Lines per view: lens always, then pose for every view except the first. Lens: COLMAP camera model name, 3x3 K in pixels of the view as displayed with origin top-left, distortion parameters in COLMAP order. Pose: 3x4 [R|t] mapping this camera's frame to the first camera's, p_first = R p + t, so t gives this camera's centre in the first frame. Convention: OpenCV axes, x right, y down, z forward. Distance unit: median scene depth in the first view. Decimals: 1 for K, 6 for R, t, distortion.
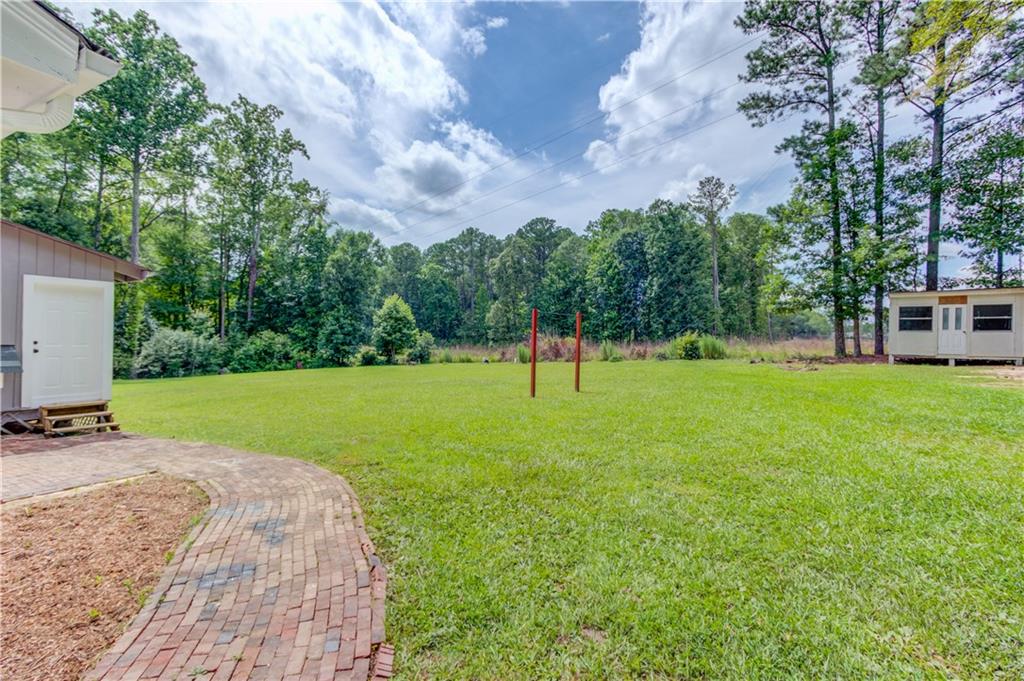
lens RADIAL K [[457.0, 0, 511.3], [0, 457.0, 338.3], [0, 0, 1]] dist [0.014945, -0.000219]
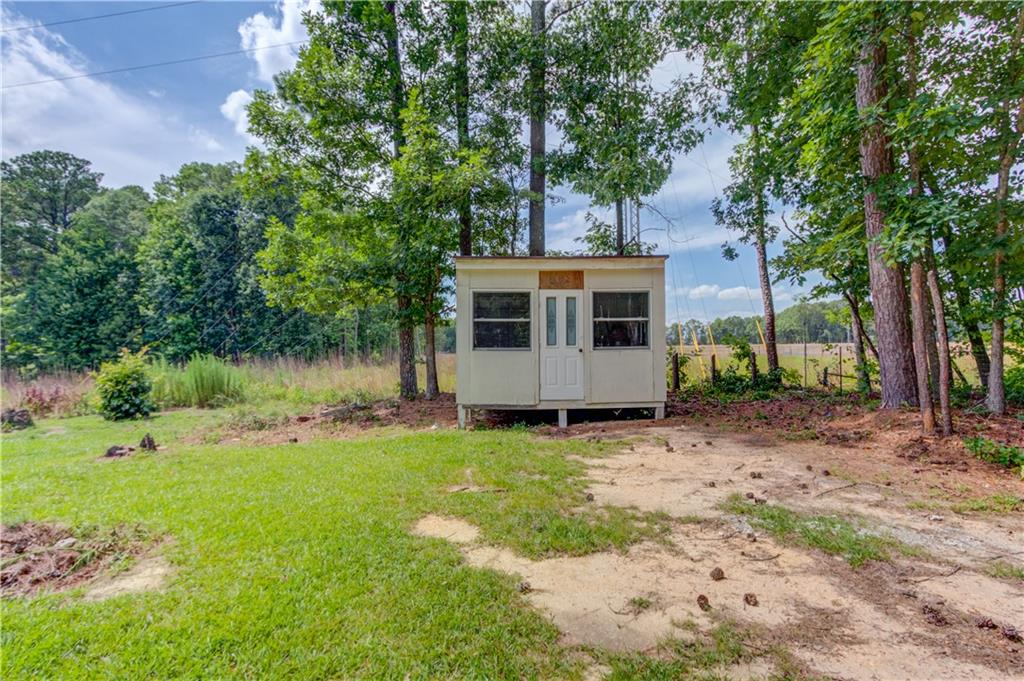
lens RADIAL K [[534.6, 0, 534.9], [0, 534.6, 341.9], [0, 0, 1]] dist [0.001320, 0.000390]
pose [[0.771488, -0.008401, 0.636188, 0.425771], [0.020616, 0.999718, -0.011799, -0.011489], [-0.635910, 0.022218, 0.771444, 0.435821]]
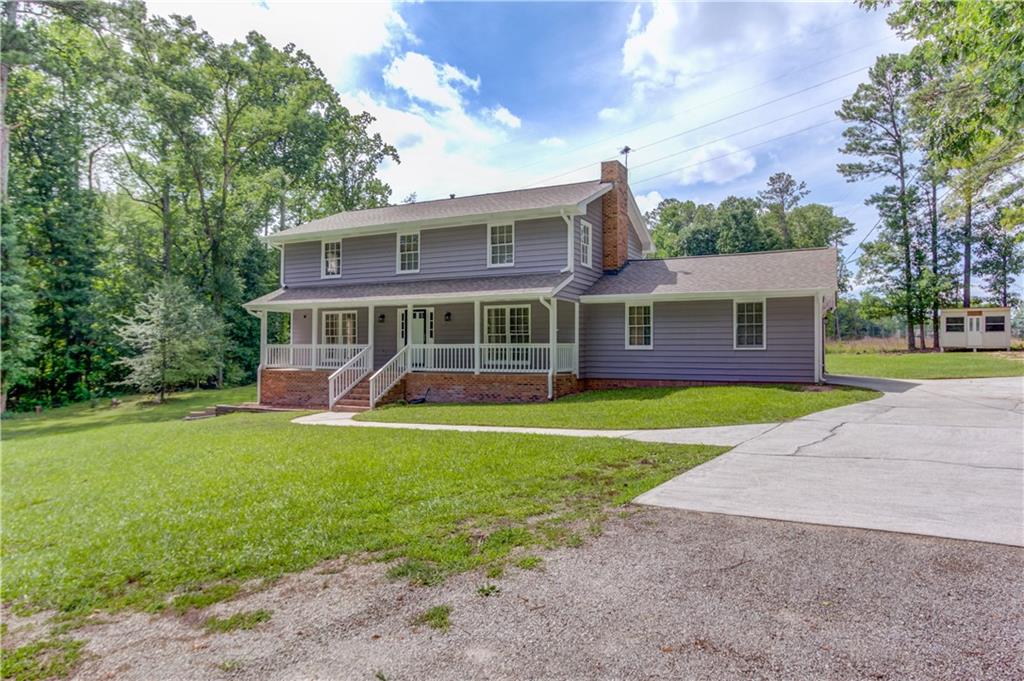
lens RADIAL K [[600.1, 0, 544.0], [0, 600.1, 338.7], [0, 0, 1]] dist [0.004150, 0.003426]
pose [[0.997115, -0.012610, 0.074852, -0.546089], [0.013089, 0.999897, -0.005911, 0.001358], [-0.074770, 0.006874, 0.997177, -0.752462]]
